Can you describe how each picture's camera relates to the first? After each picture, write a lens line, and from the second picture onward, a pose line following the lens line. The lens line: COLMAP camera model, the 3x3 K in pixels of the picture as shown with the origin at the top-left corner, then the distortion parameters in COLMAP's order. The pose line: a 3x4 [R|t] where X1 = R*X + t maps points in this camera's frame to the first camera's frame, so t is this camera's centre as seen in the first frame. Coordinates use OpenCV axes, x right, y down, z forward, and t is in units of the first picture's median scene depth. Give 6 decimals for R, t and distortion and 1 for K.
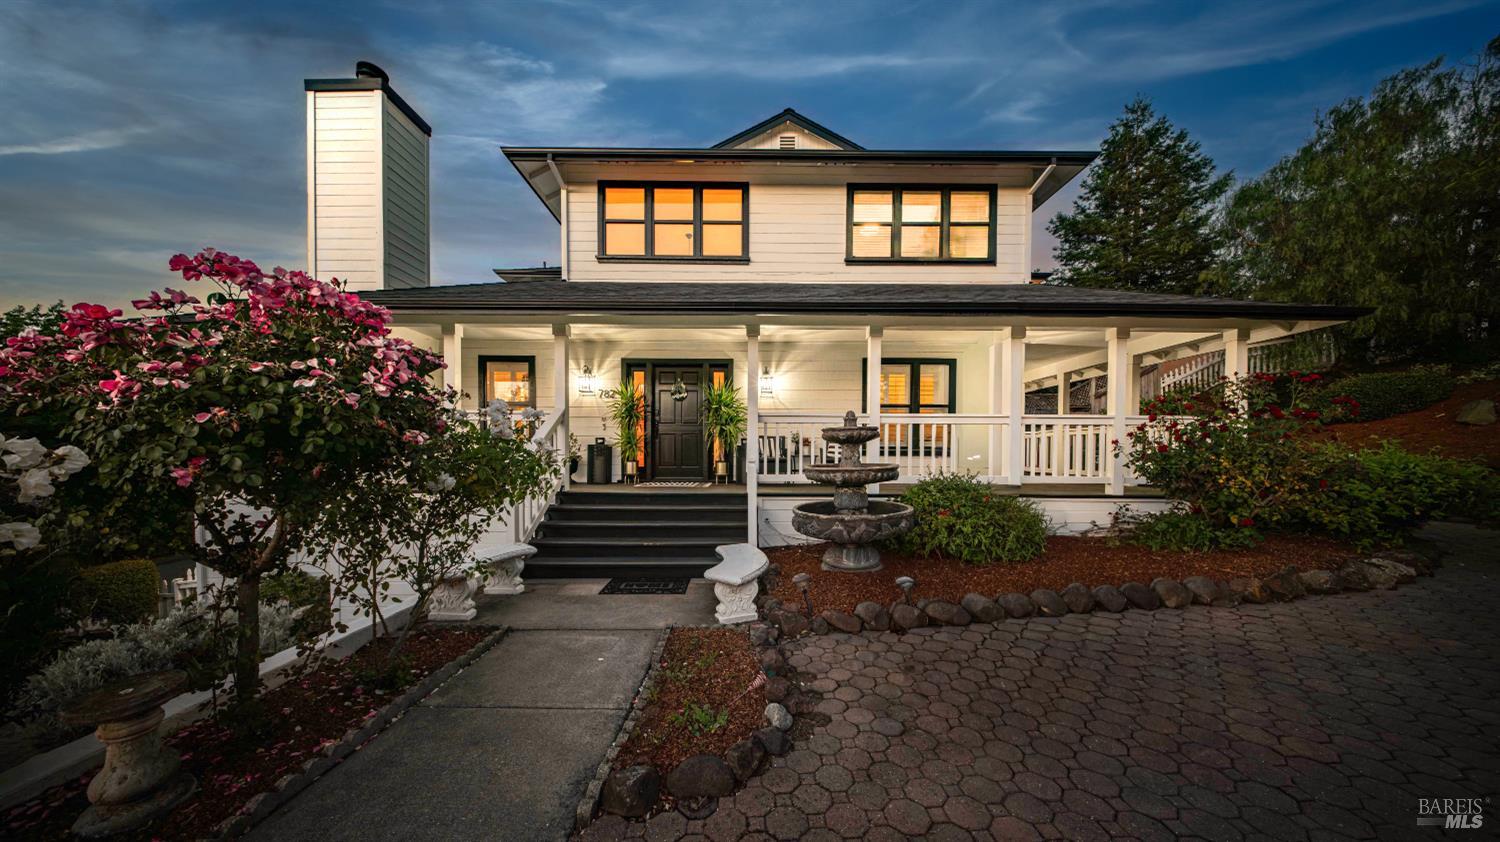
lens RADIAL K [[482.5, 0, 748.3], [0, 482.5, 498.9], [0, 0, 1]] dist [0.001754, -0.002899]
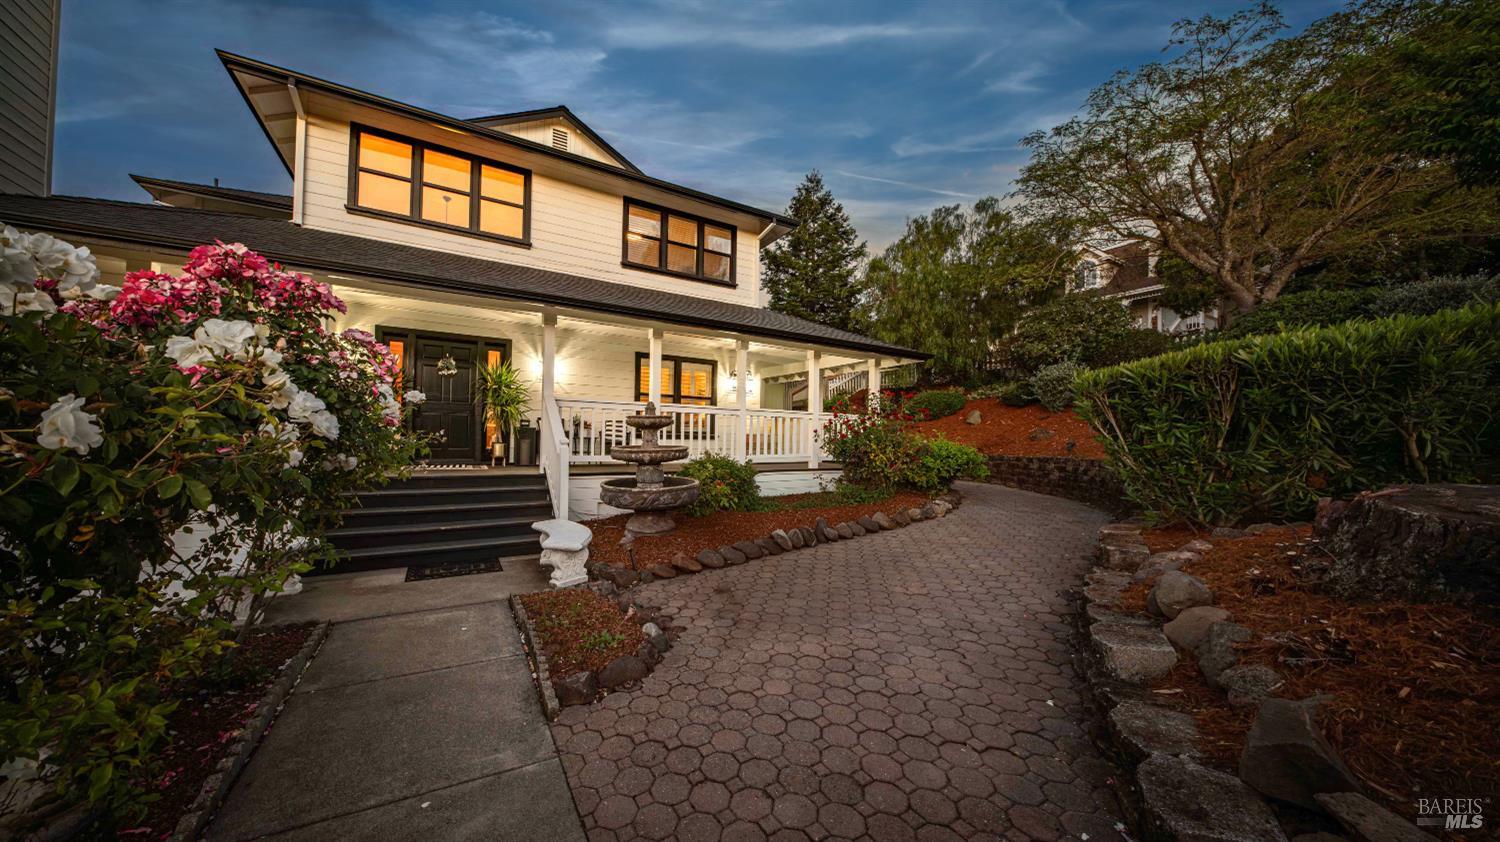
lens RADIAL K [[482.5, 0, 748.3], [0, 482.5, 498.9], [0, 0, 1]] dist [0.001754, -0.002899]
pose [[0.852610, -0.053679, 0.519783, -0.168069], [0.035293, 0.998354, 0.045210, 0.011203], [-0.521354, -0.020202, 0.853101, -0.124270]]
